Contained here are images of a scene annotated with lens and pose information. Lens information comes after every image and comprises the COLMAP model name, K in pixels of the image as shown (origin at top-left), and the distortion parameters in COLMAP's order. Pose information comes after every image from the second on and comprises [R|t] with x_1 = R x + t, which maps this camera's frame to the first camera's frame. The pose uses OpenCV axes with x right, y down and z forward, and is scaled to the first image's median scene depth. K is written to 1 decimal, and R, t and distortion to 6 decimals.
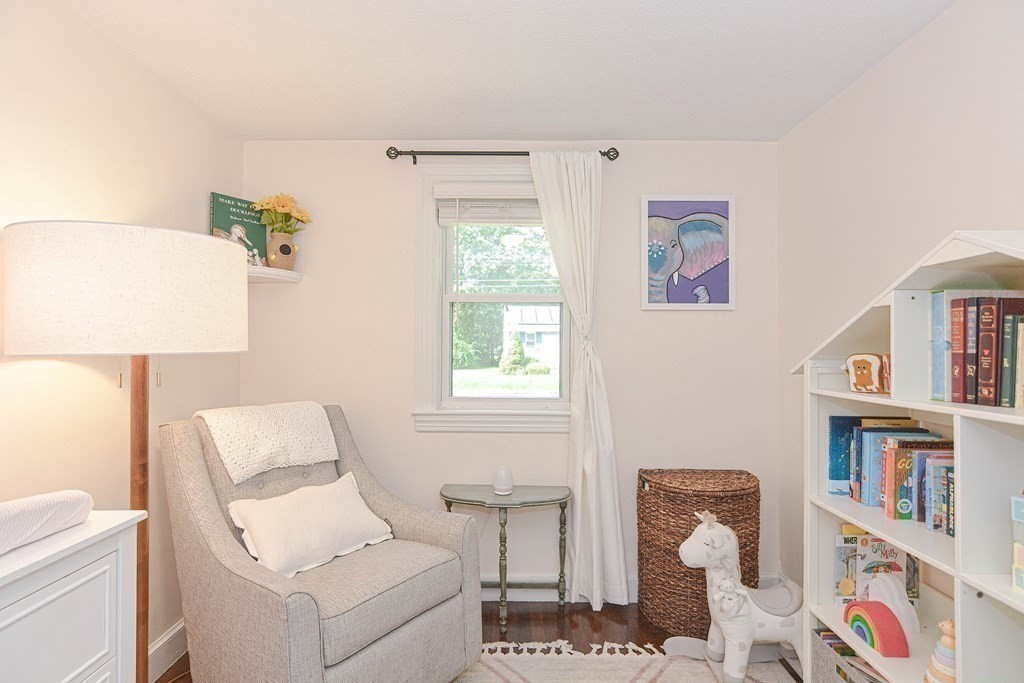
lens RADIAL K [[501.4, 0, 511.6], [0, 501.4, 344.7], [0, 0, 1]] dist [-0.013996, 0.005778]
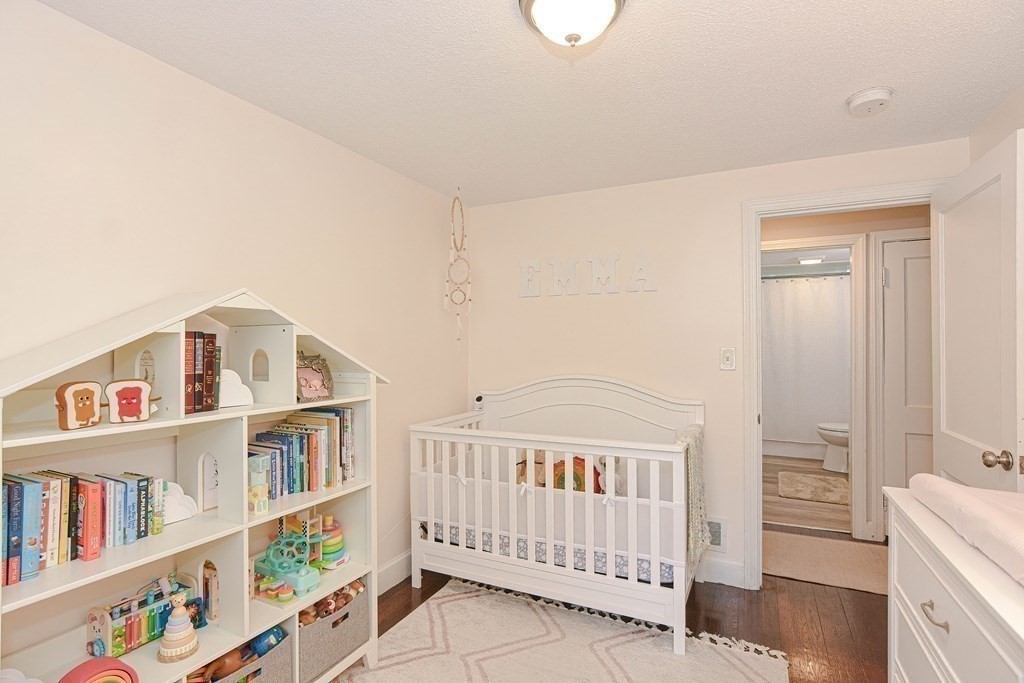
lens RADIAL K [[501.4, 0, 516.0], [0, 501.4, 345.0], [0, 0, 1]] dist [-0.013996, 0.005778]
pose [[-0.906052, -0.000056, 0.423167, -0.398997], [-0.005065, 0.999930, -0.010712, -0.048844], [-0.423136, -0.011849, -0.905989, 1.810789]]
